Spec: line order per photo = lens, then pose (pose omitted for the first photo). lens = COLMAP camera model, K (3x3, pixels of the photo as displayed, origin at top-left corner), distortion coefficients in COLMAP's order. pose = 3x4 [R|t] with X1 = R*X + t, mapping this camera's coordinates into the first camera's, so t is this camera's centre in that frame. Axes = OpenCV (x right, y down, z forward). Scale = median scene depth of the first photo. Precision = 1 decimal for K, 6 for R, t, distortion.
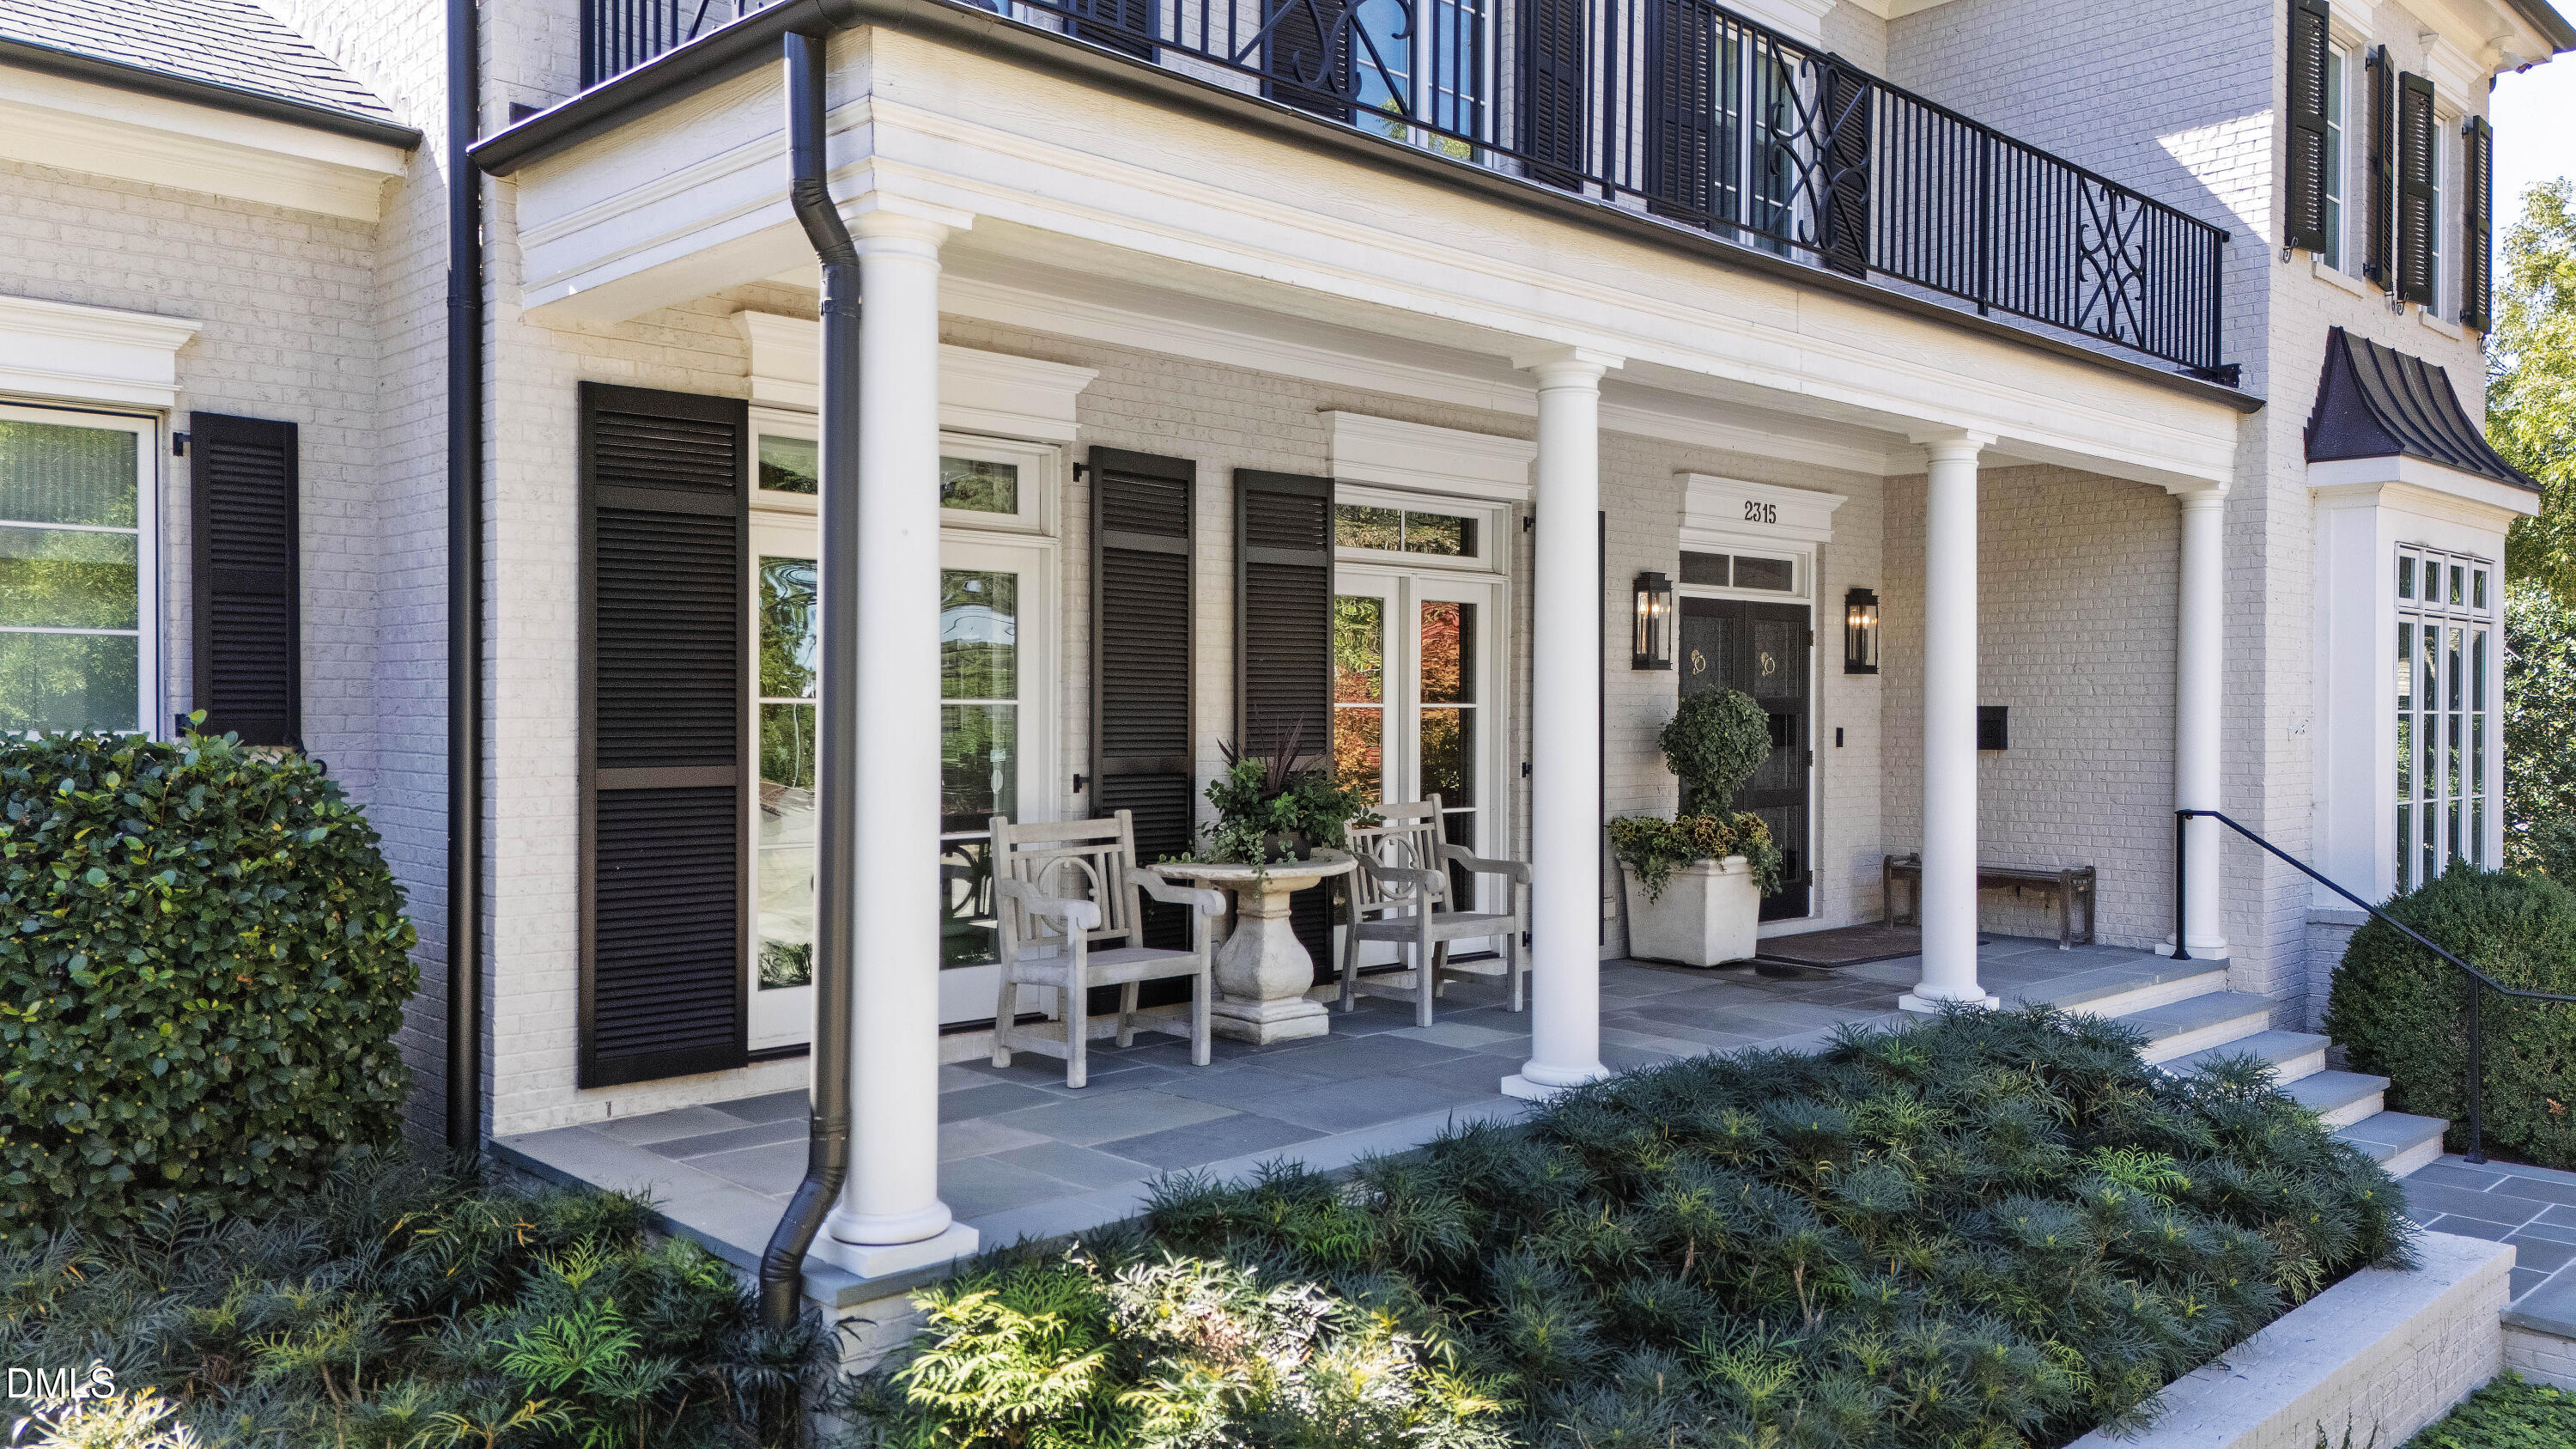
lens RADIAL K [[1831.4, 0, 1285.3], [0, 1831.4, 713.6], [0, 0, 1]] dist [0.078125, -0.042204]
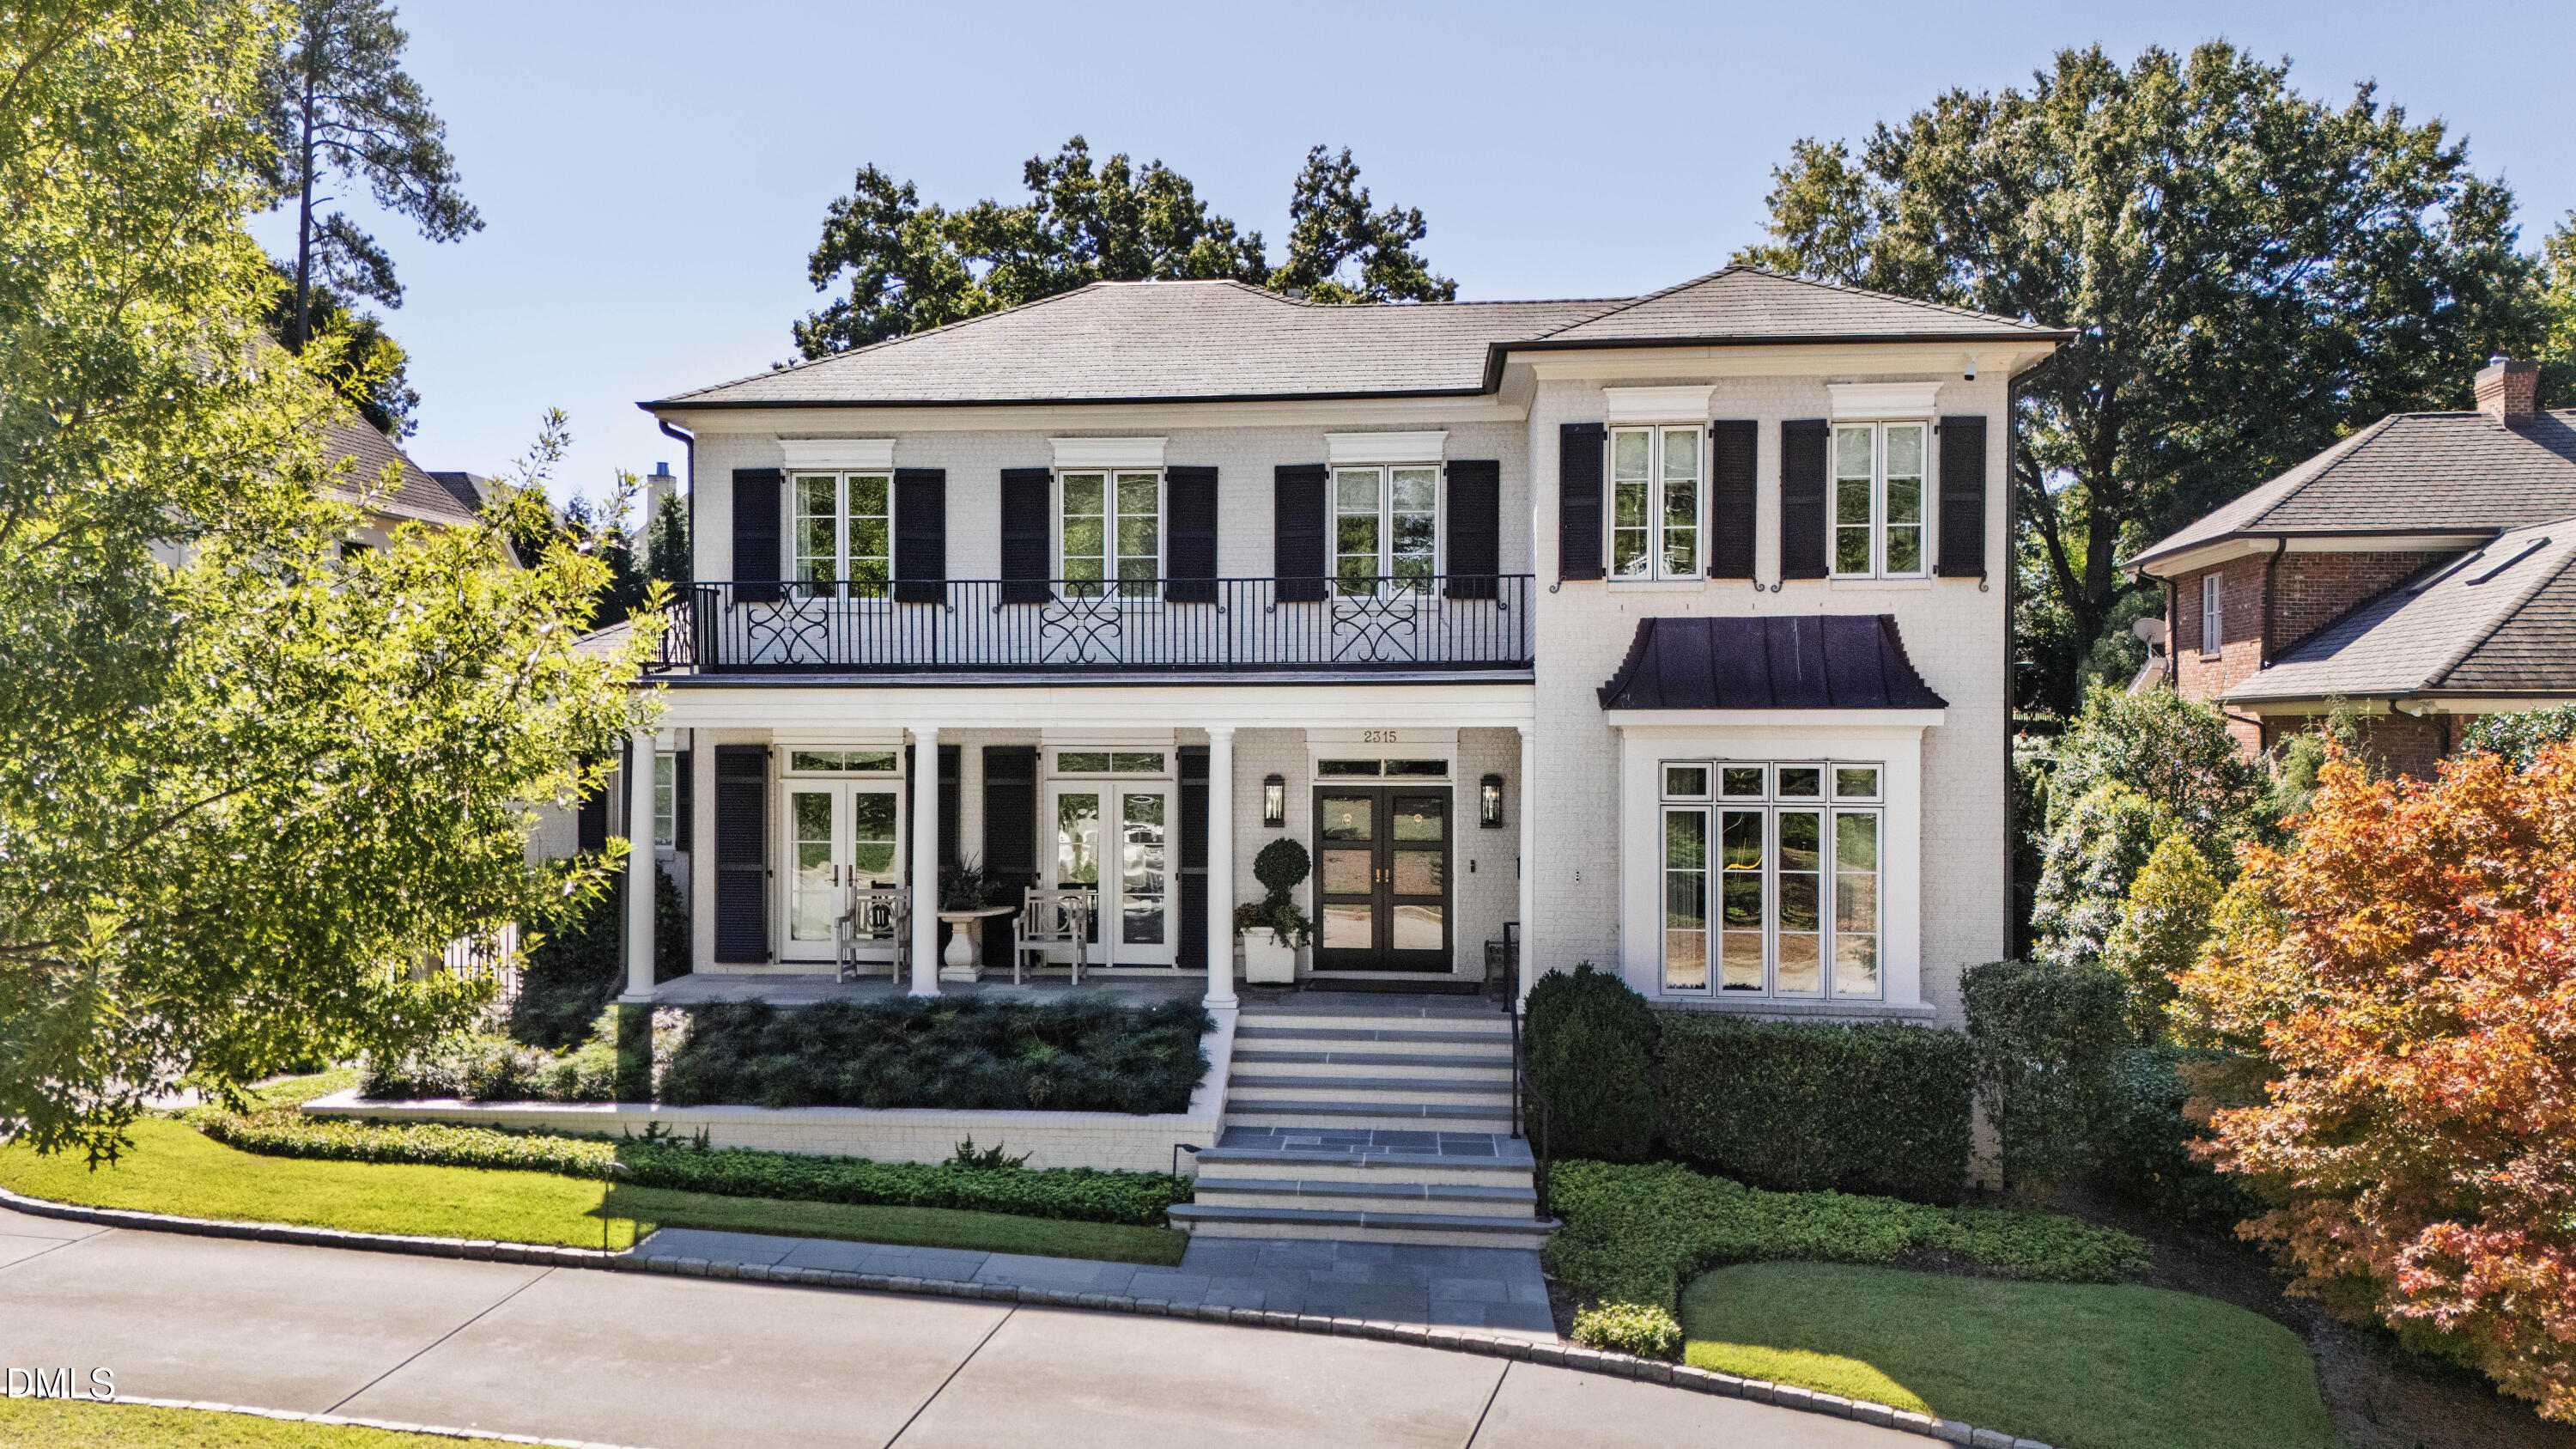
lens RADIAL K [[1831.4, 0, 1276.9], [0, 1831.4, 727.8], [0, 0, 1]] dist [0.078125, -0.042204]
pose [[0.638797, 0.000389, -0.769375, 1.604858], [0.003769, 0.999986, 0.003635, -0.129145], [0.769366, -0.005222, 0.638787, -0.188052]]
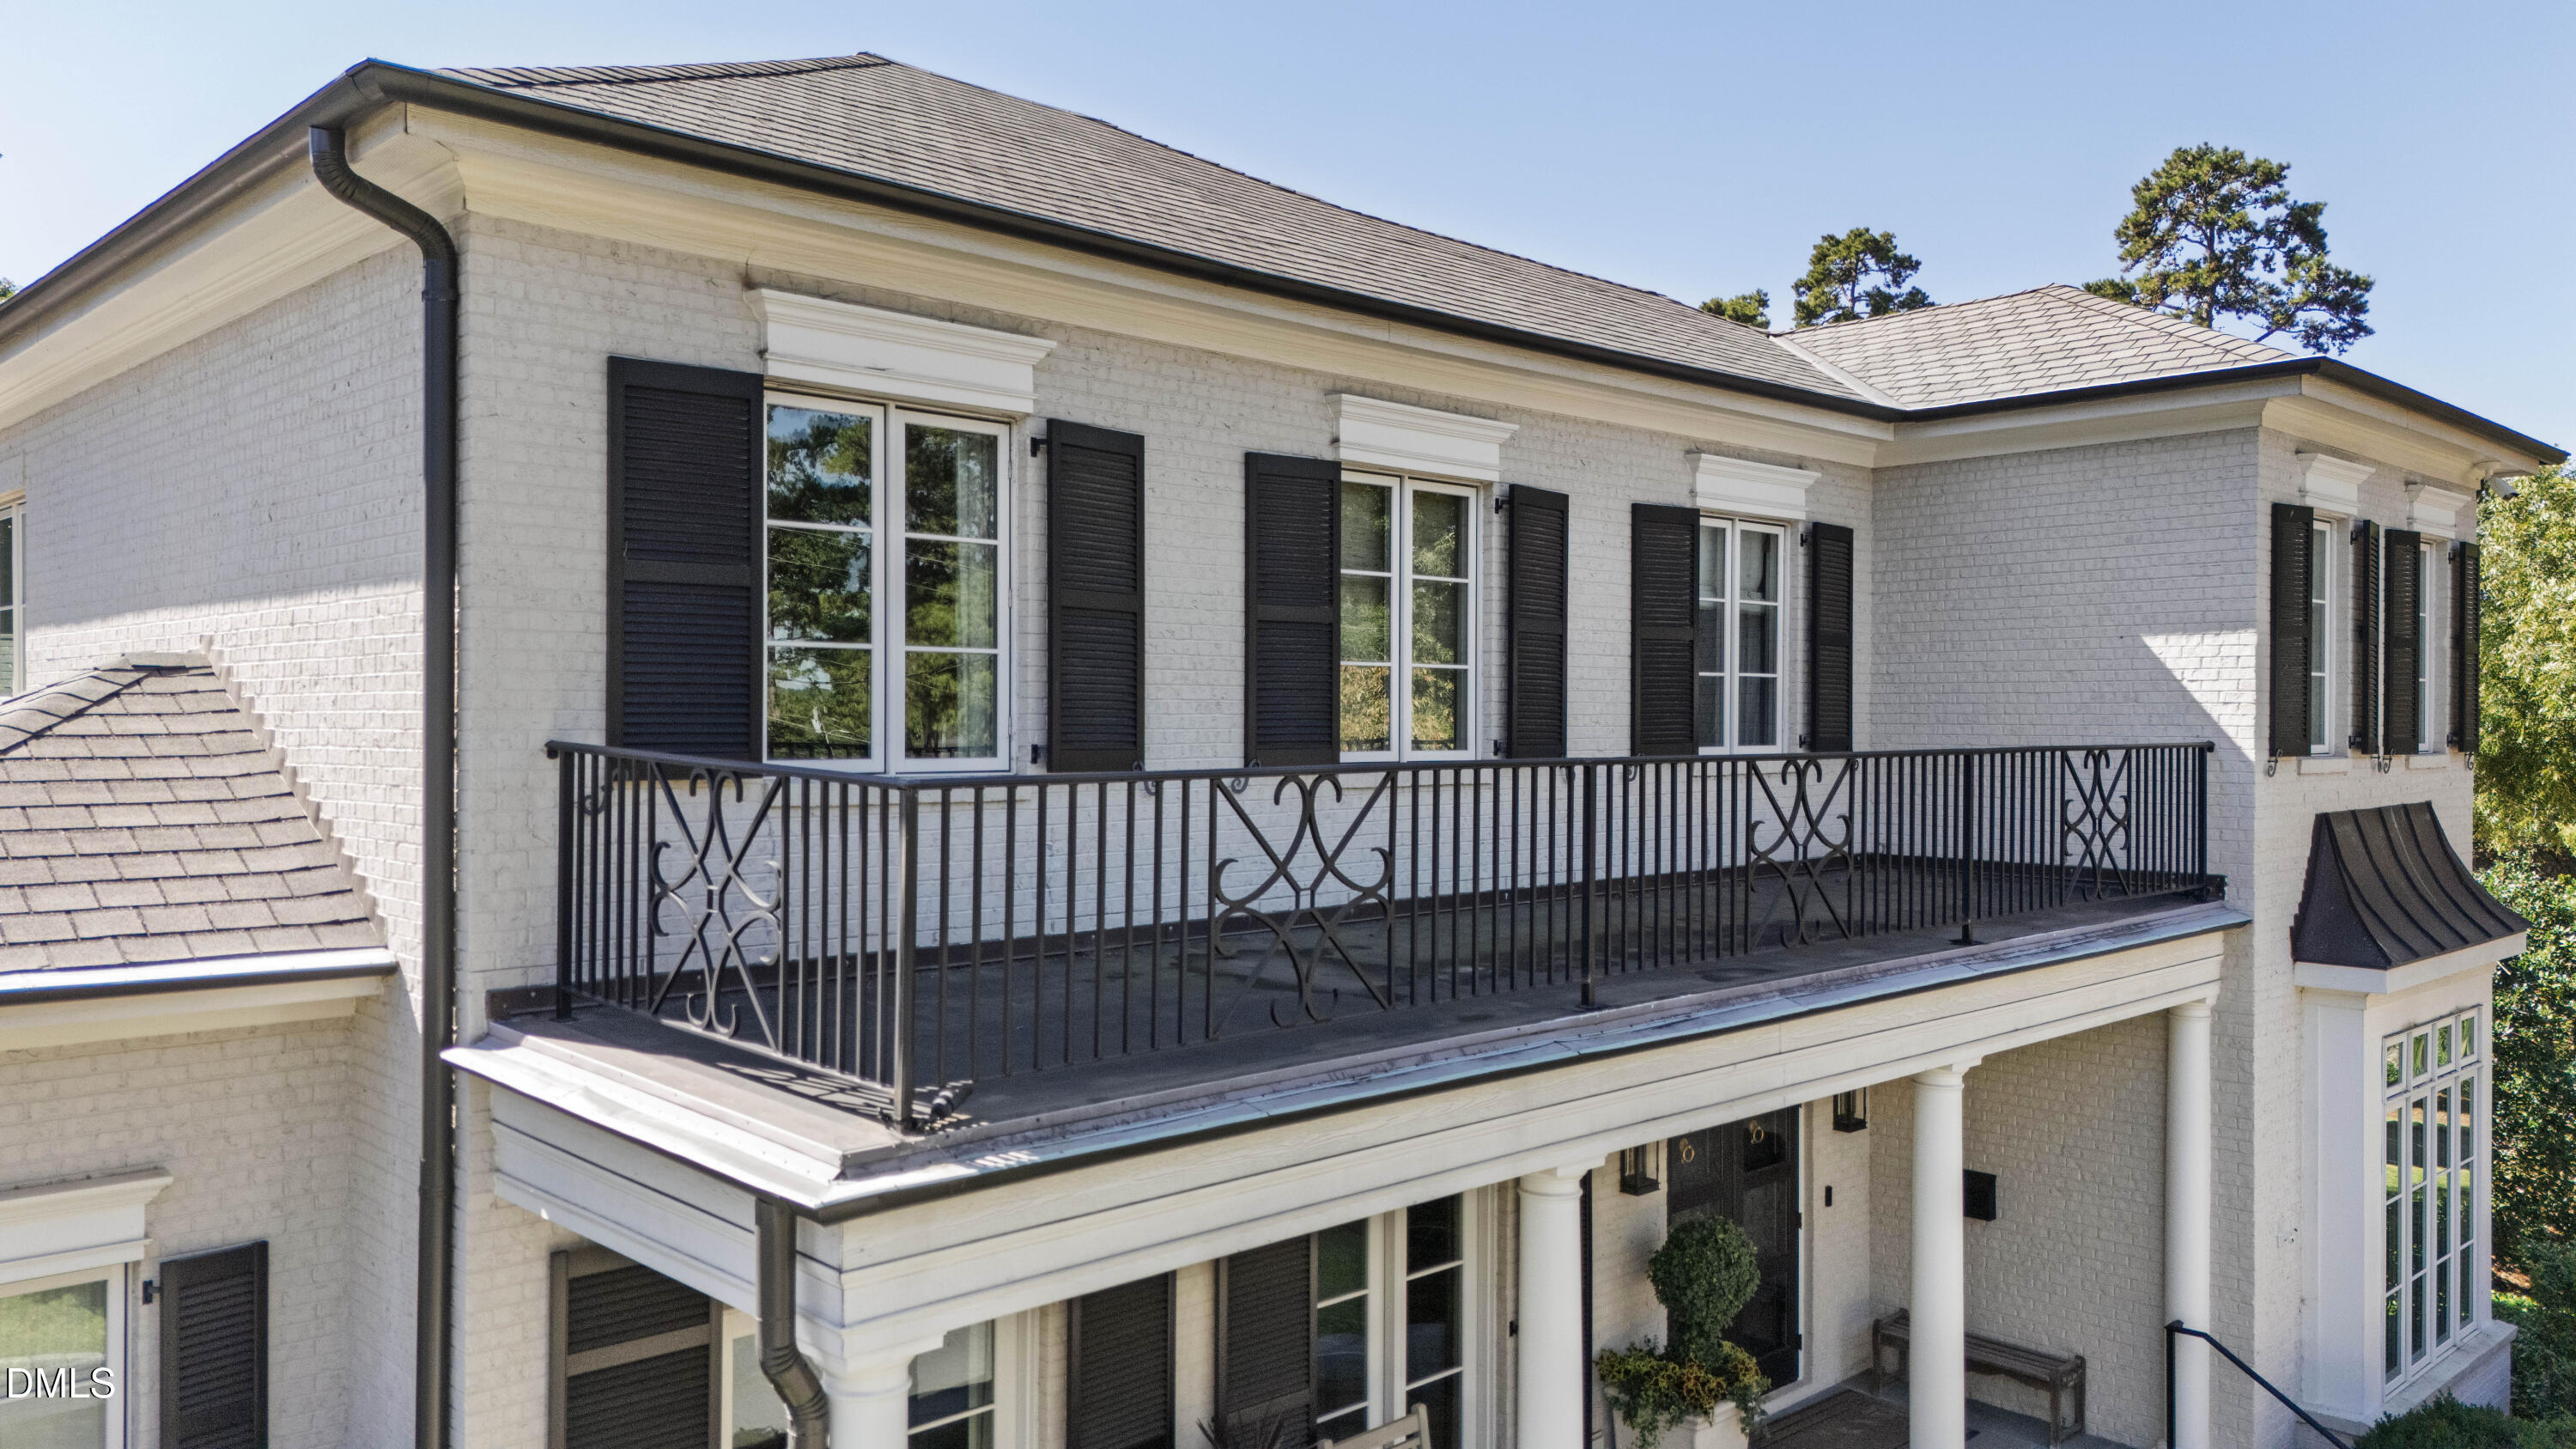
lens RADIAL K [[1831.4, 0, 1286.7], [0, 1831.4, 725.3], [0, 0, 1]] dist [0.078125, -0.042204]
pose [[0.999996, 0.000307, 0.002881, 0.005448], [-0.000339, 0.999941, 0.010828, -0.277817], [-0.002878, -0.010829, 0.999937, 0.004368]]
